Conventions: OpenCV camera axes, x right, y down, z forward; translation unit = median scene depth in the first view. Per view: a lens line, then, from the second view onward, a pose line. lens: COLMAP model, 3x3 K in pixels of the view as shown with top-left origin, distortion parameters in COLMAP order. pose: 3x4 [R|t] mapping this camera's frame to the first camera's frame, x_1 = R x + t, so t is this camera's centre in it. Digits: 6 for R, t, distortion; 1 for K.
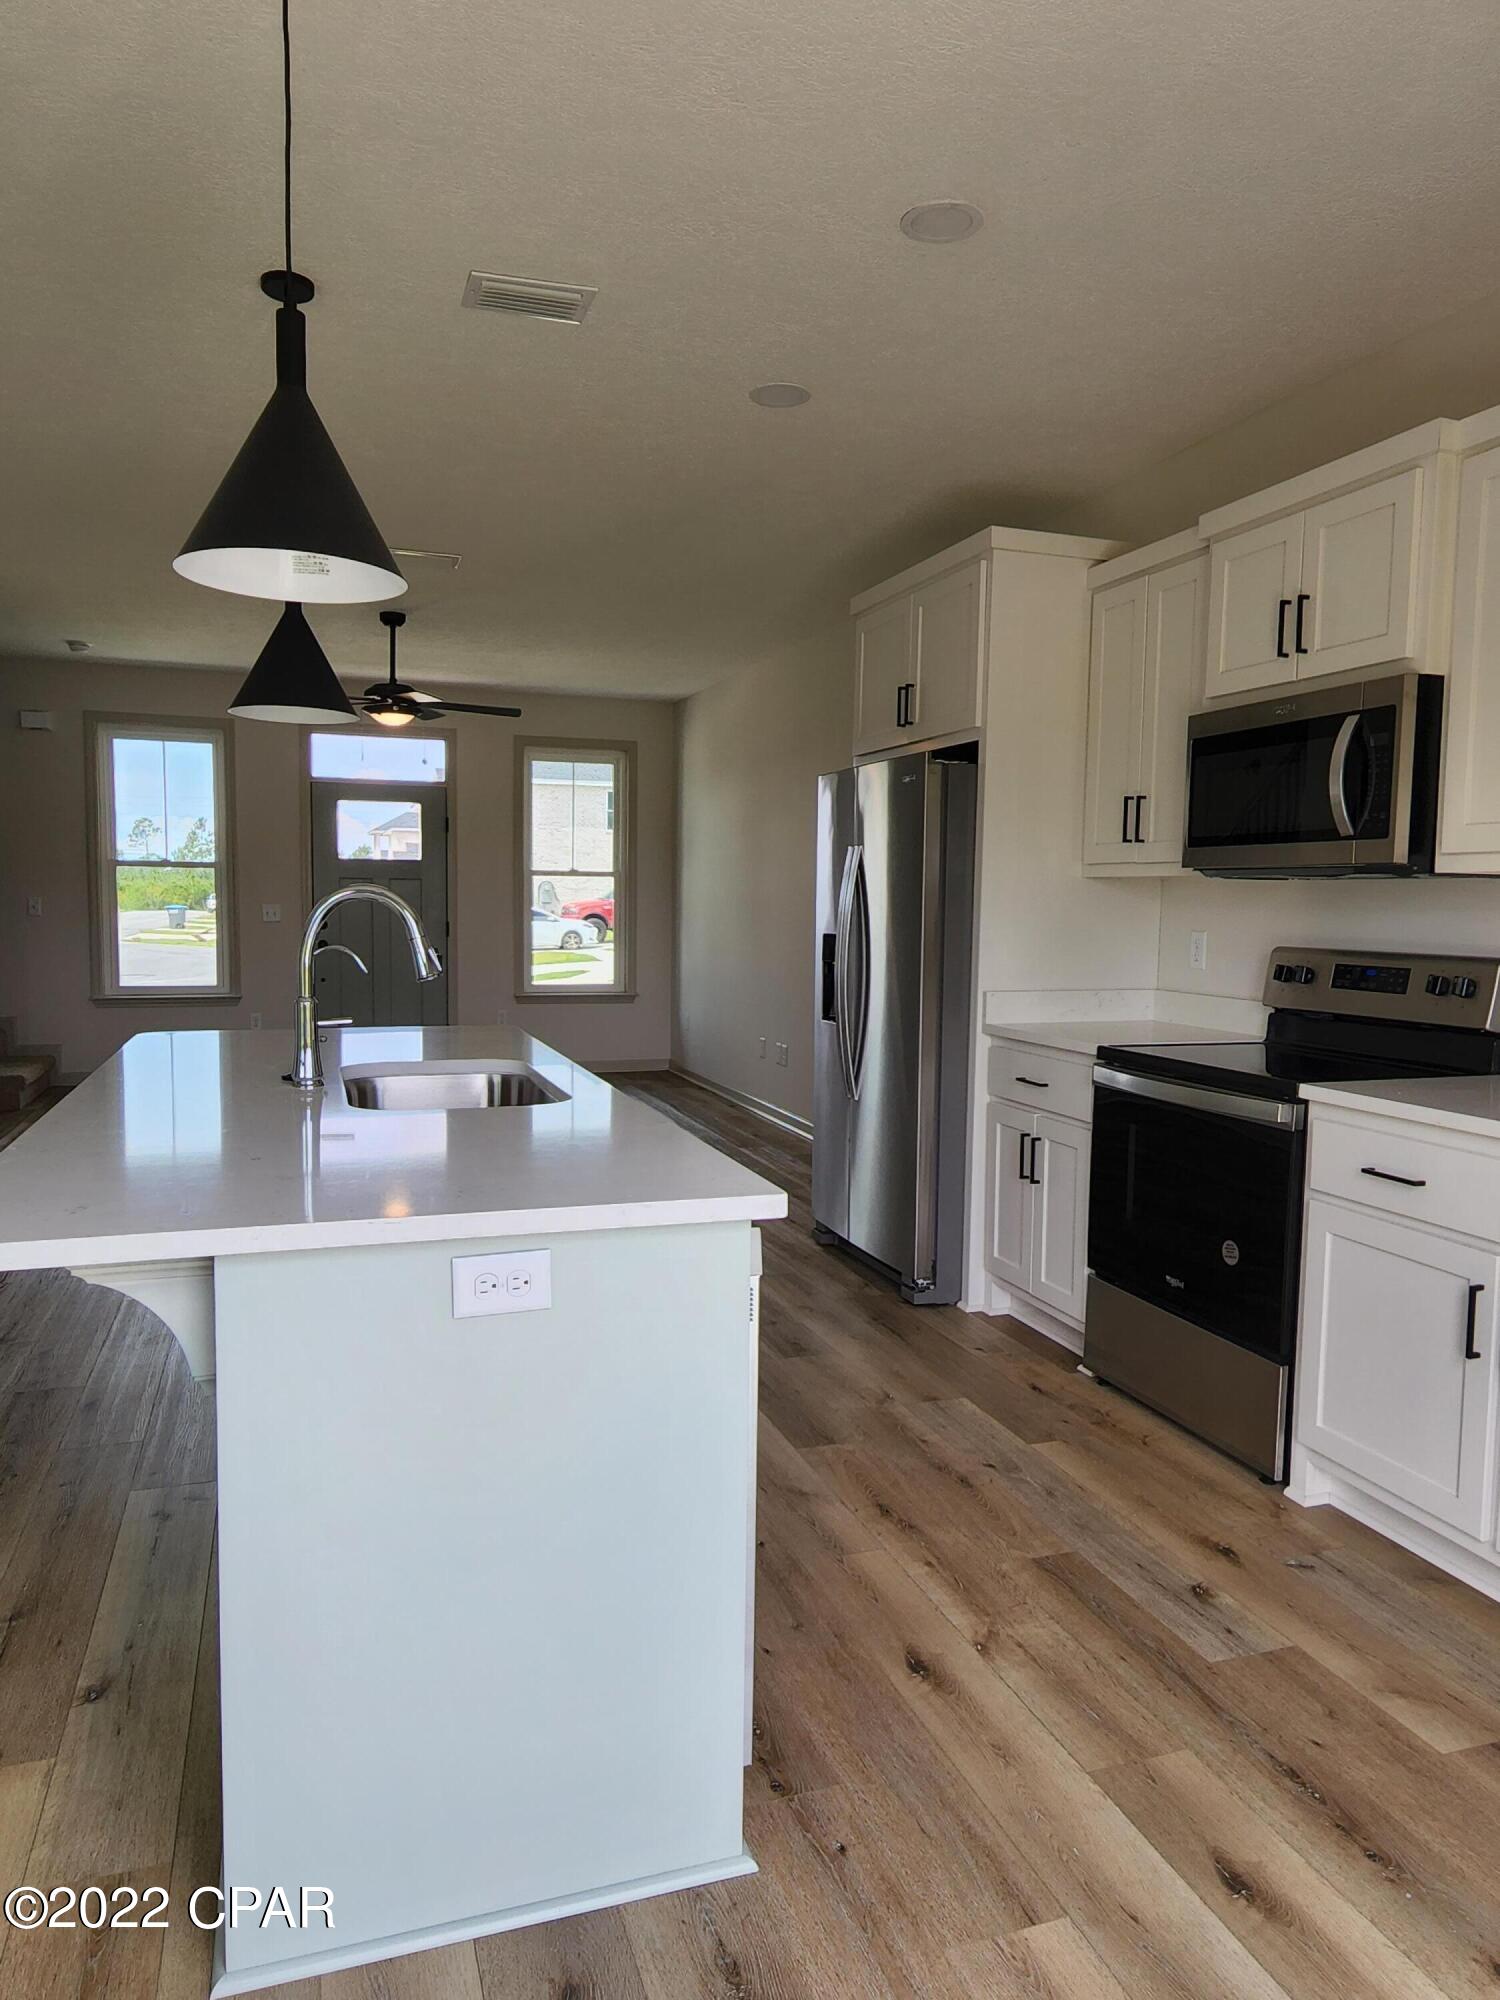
lens RADIAL K [[1321.3, 0, 750.0], [0, 1321.3, 1000.0], [0, 0, 1]] dist [0.000723, -0.005745]
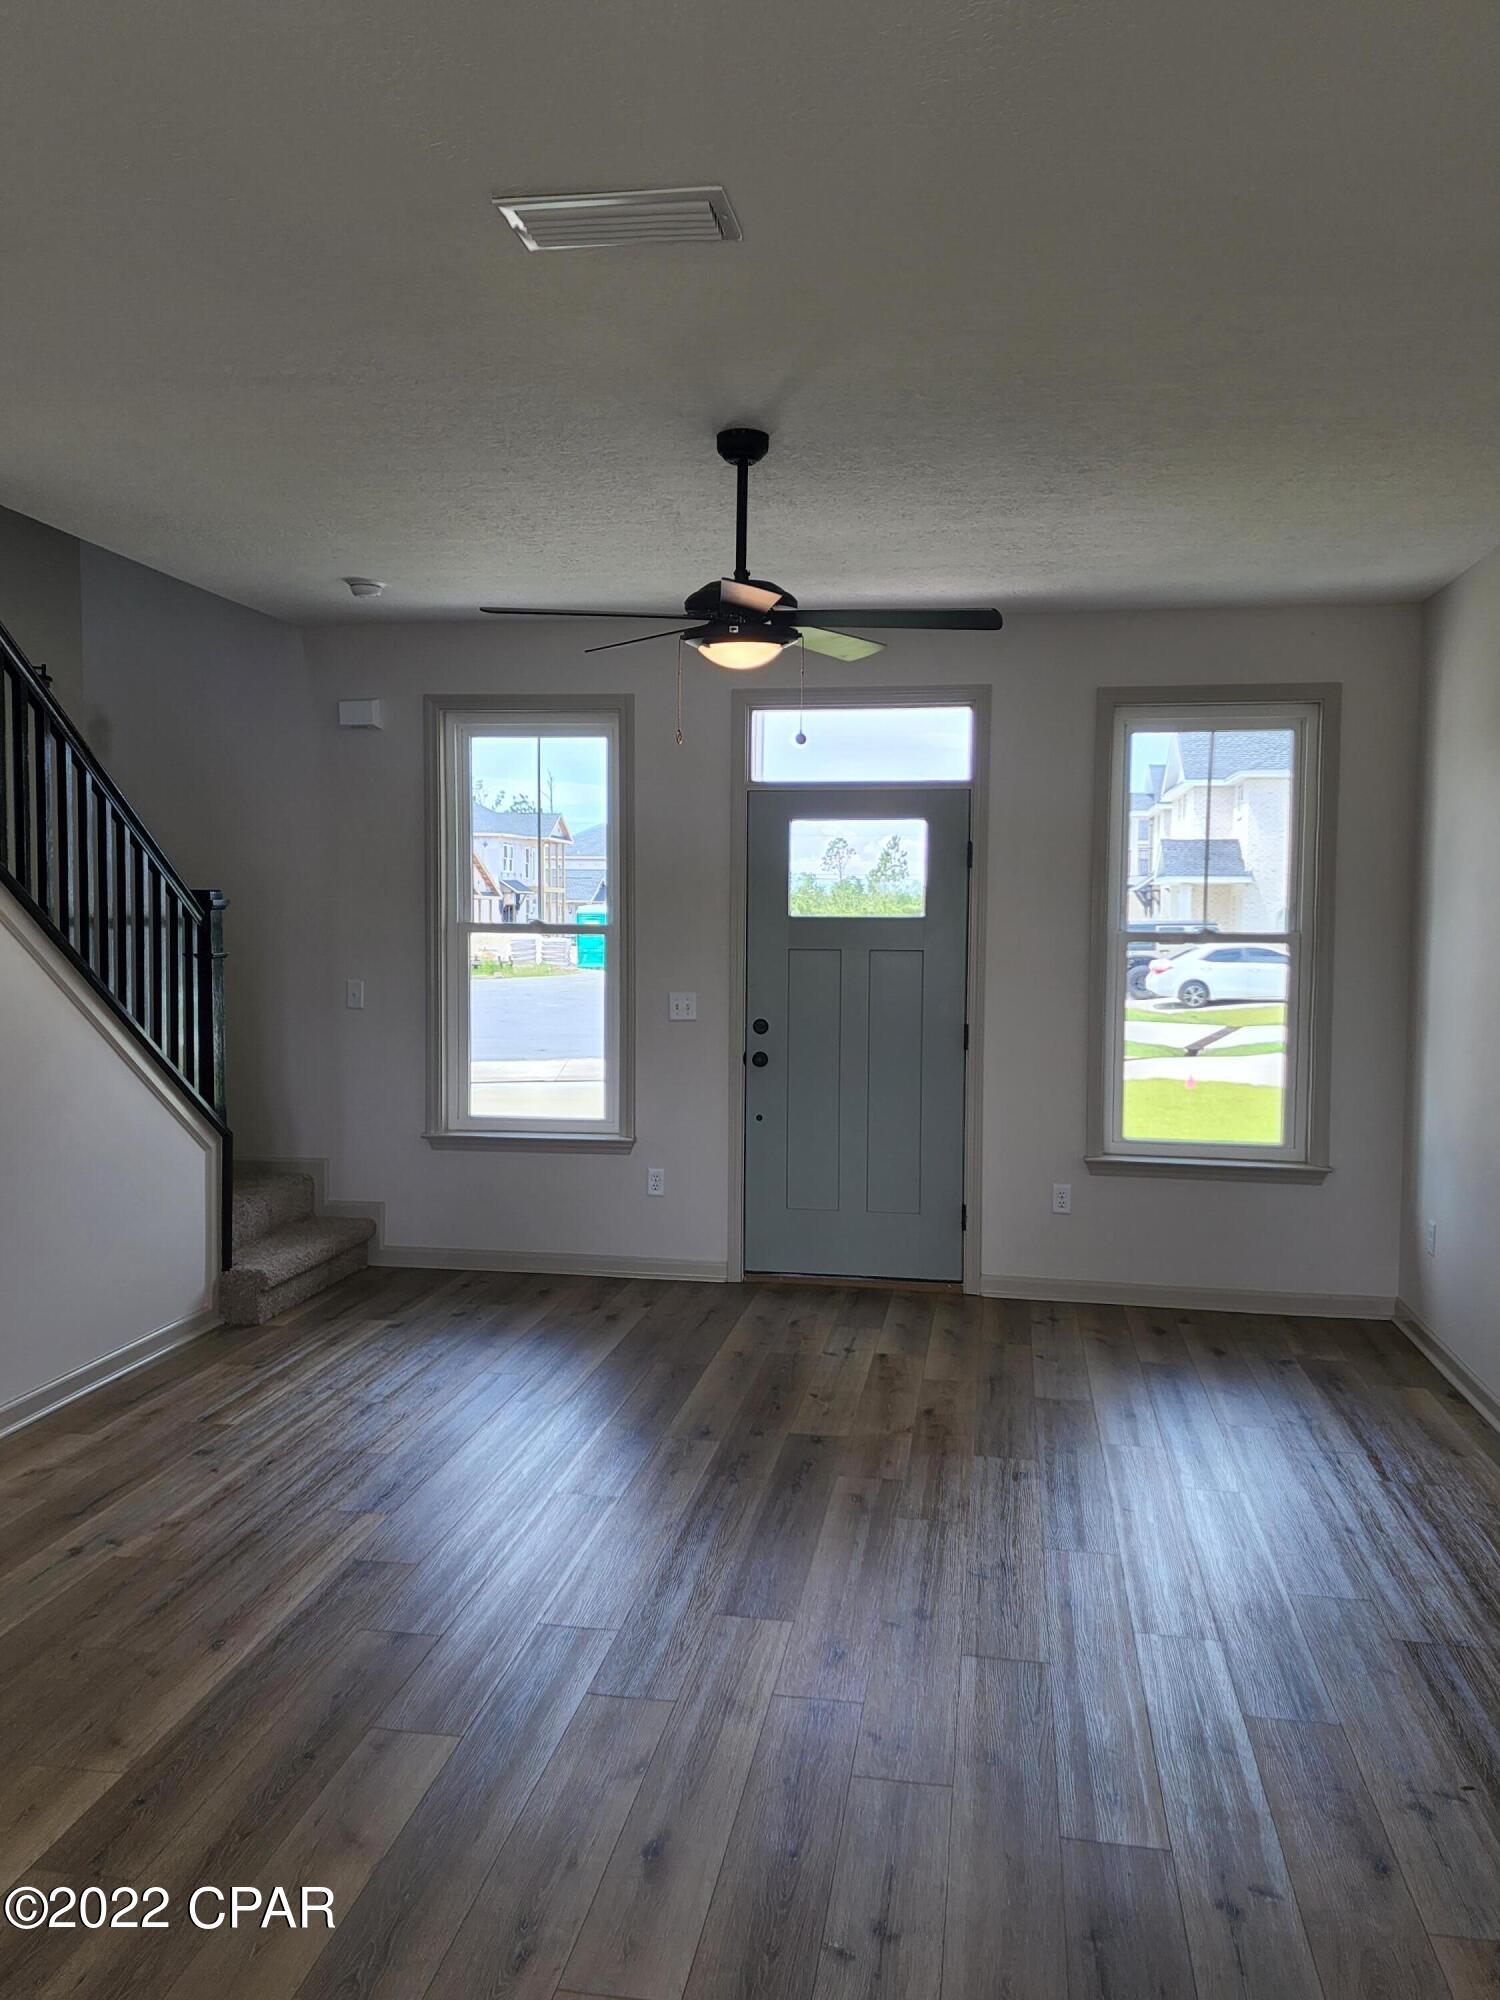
lens RADIAL K [[1600.3, 0, 744.9], [0, 1600.3, 995.0], [0, 0, 1]] dist [0.158682, -0.223814]
pose [[0.881461, 0.018251, -0.471904, 0.013464], [-0.033921, 0.999119, -0.024718, -0.053317], [0.471037, 0.037796, 0.881303, 0.353937]]
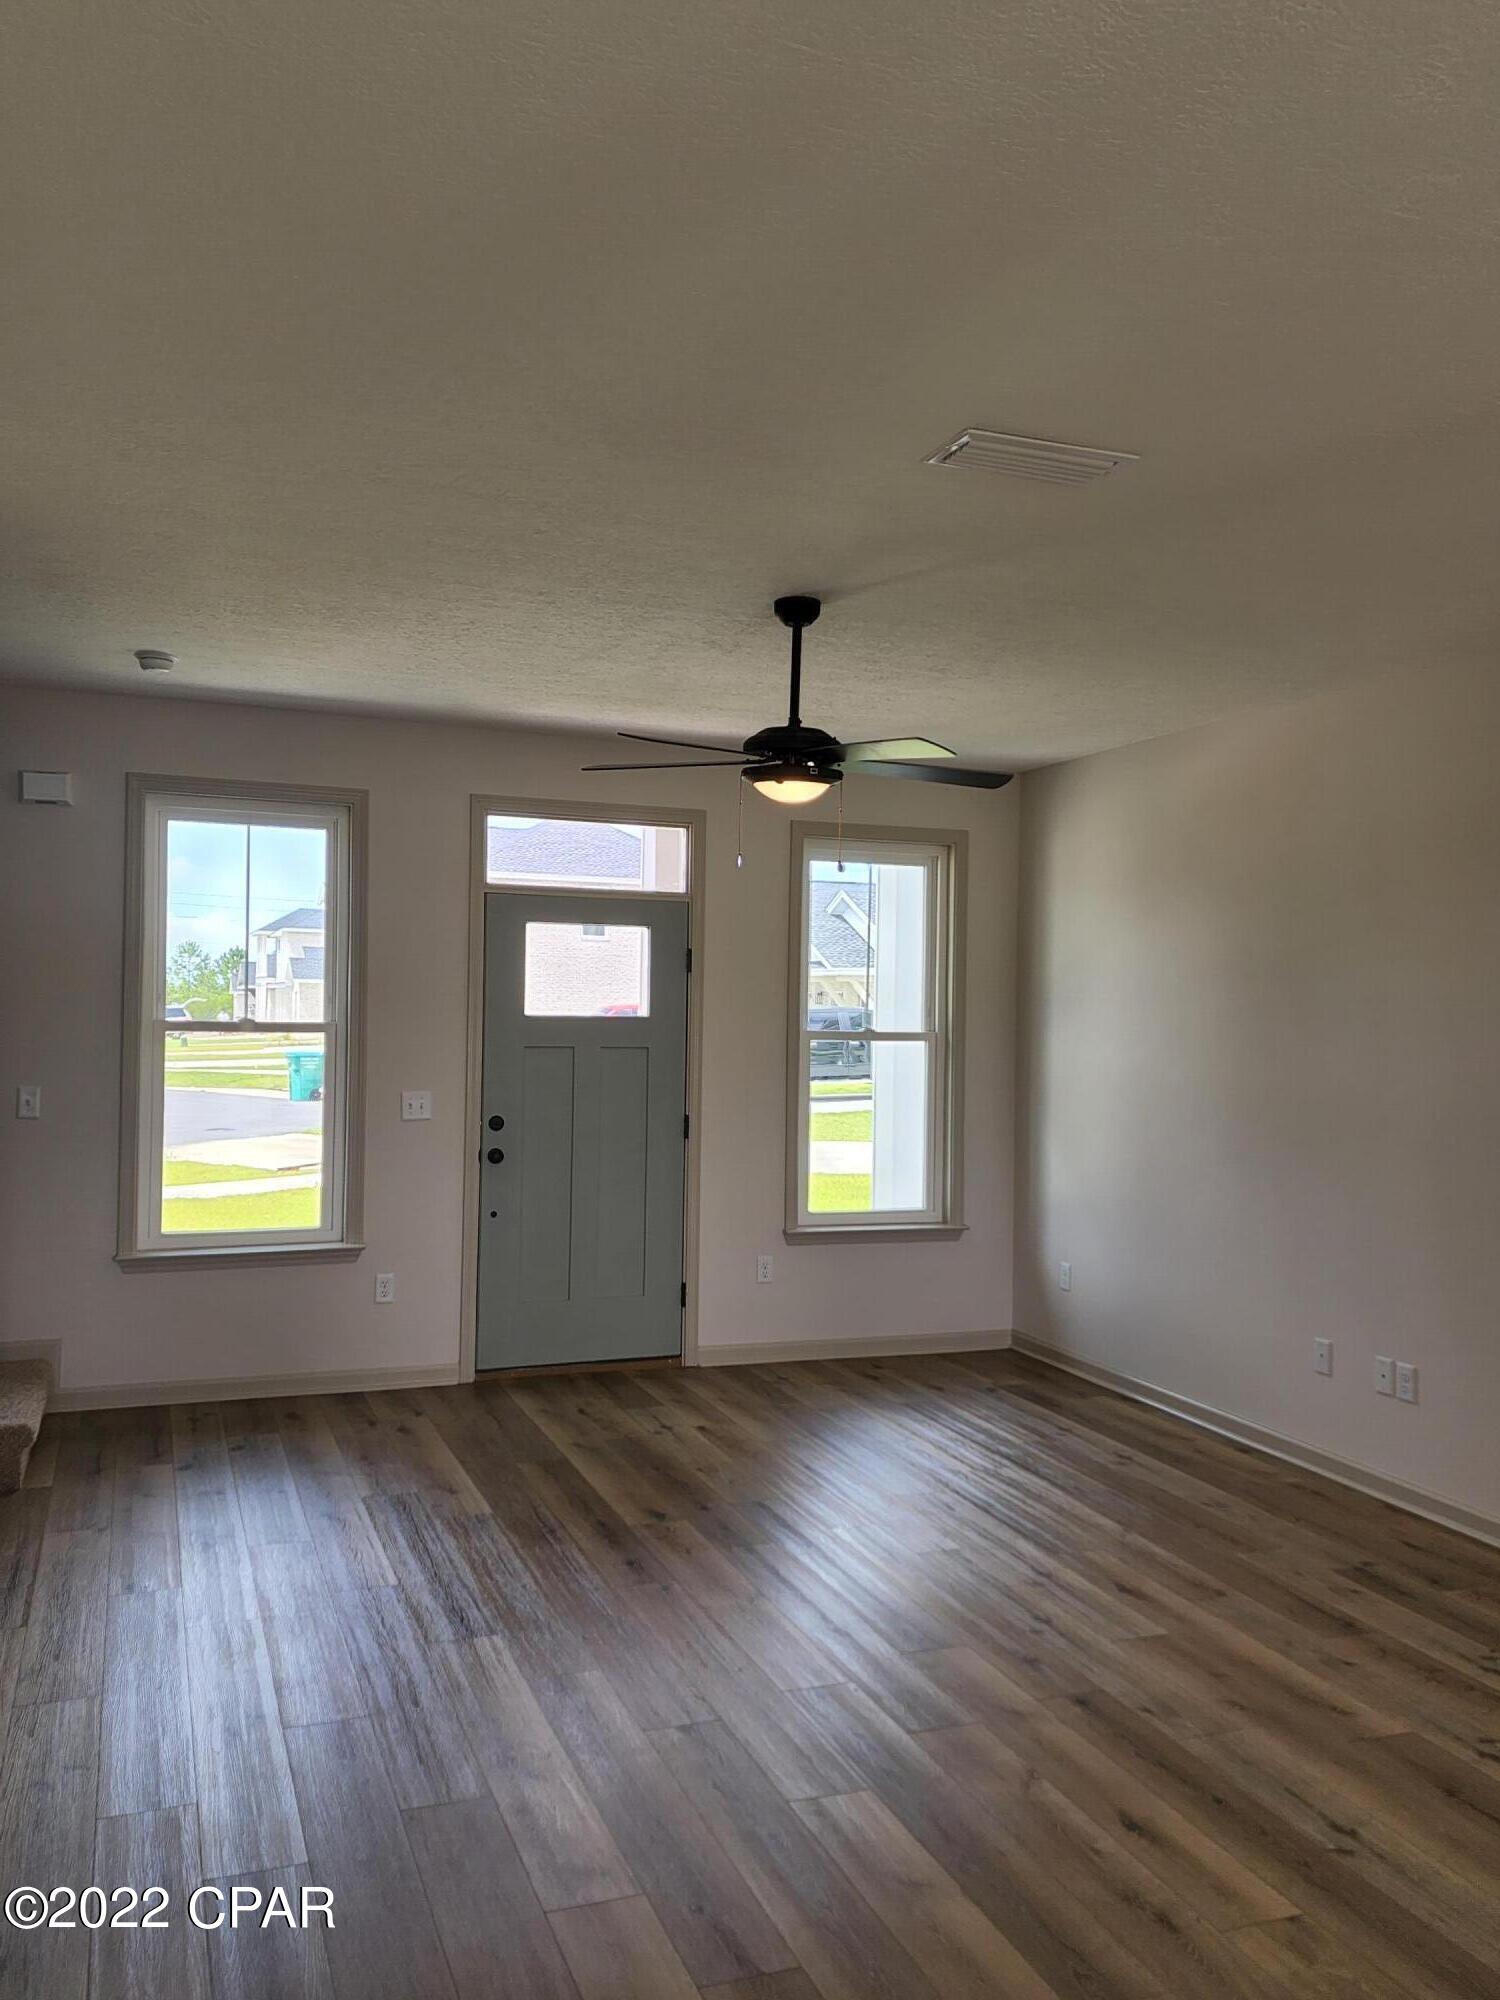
lens RADIAL K [[1600.3, 0, 744.9], [0, 1600.3, 995.0], [0, 0, 1]] dist [0.158682, -0.223814]
pose [[0.999375, 0.003458, 0.035191, -0.235789], [-0.000393, 0.996231, -0.086743, -0.052018], [-0.035358, 0.086675, 0.995609, 0.250183]]
